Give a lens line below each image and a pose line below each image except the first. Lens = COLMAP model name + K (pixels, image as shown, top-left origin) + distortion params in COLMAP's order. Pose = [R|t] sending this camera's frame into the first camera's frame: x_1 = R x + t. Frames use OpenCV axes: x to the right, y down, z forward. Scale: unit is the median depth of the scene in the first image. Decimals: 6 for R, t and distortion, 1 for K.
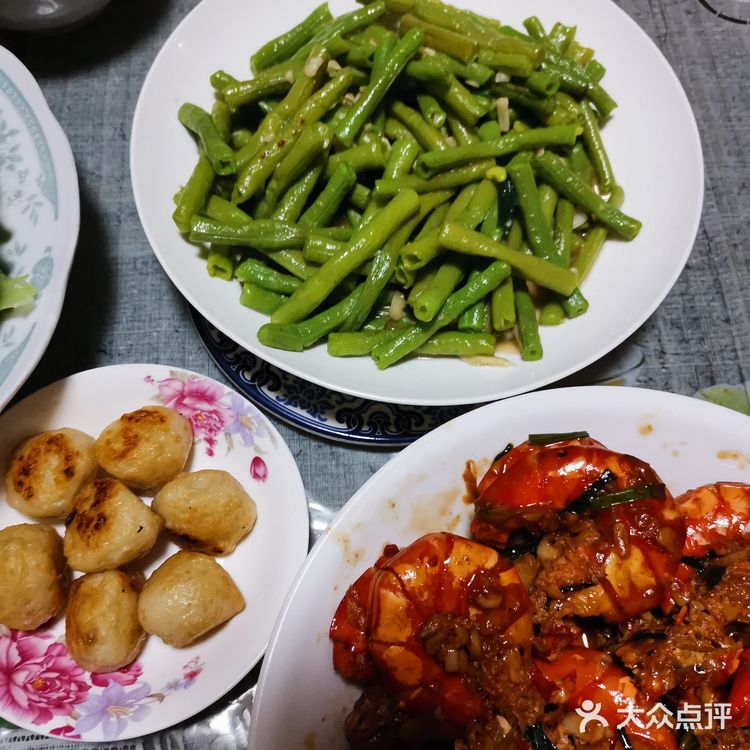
lens RADIAL K [[843.5, 0, 374.3], [0, 843.5, 361.6], [0, 0, 1]] dist [0.089987, -0.171378]
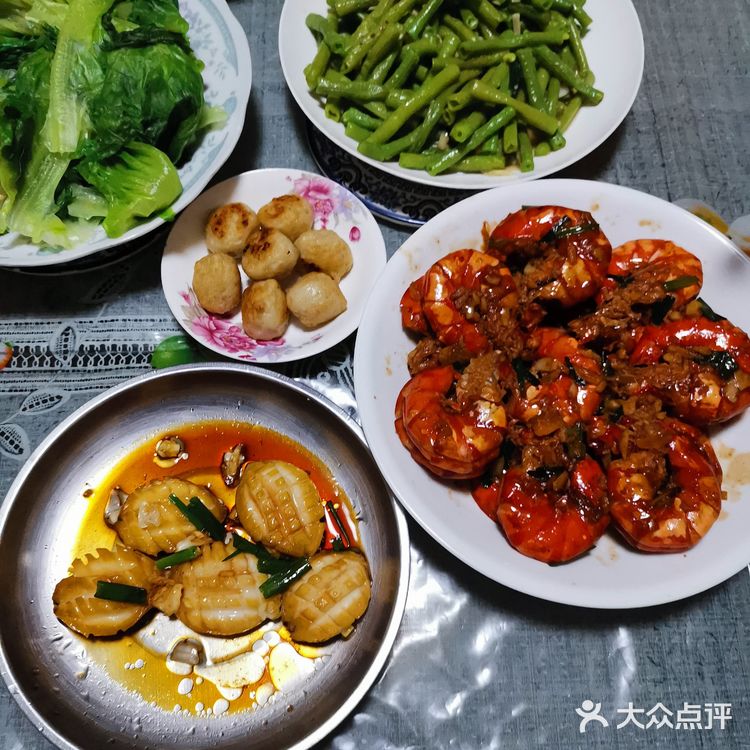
lens RADIAL K [[843.5, 0, 374.3], [0, 843.5, 361.6], [0, 0, 1]] dist [0.089987, -0.171378]
pose [[0.998758, 0.028208, -0.041070, -0.025656], [-0.028524, 0.999568, -0.007120, 0.373708], [0.040851, 0.008283, 0.999131, -0.599823]]
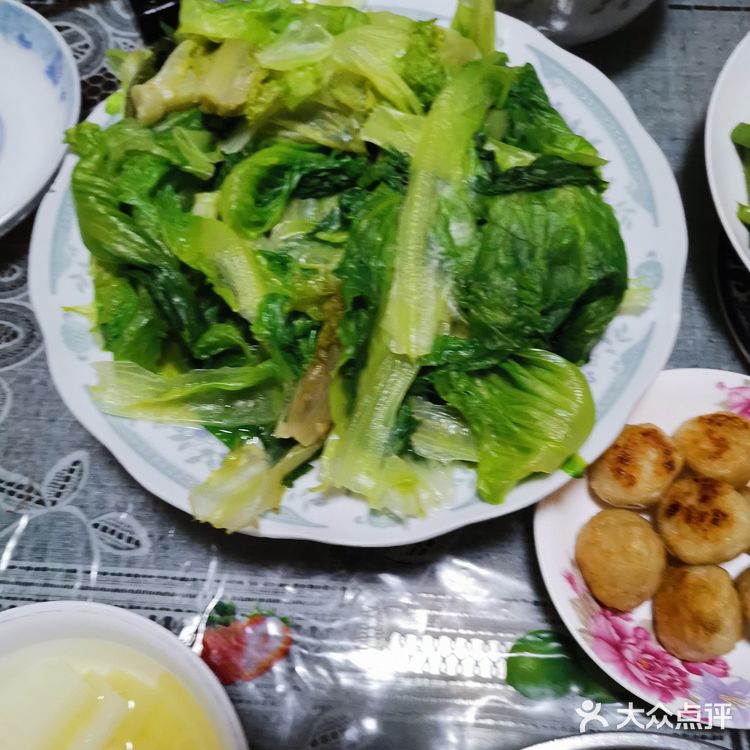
lens RADIAL K [[843.5, 0, 374.3], [0, 843.5, 361.6], [0, 0, 1]] dist [0.089987, -0.171378]
pose [[0.986029, 0.095434, -0.136523, -0.538417], [-0.098348, 0.995043, -0.014747, 0.048609], [0.134439, 0.027967, 0.990527, -0.085338]]
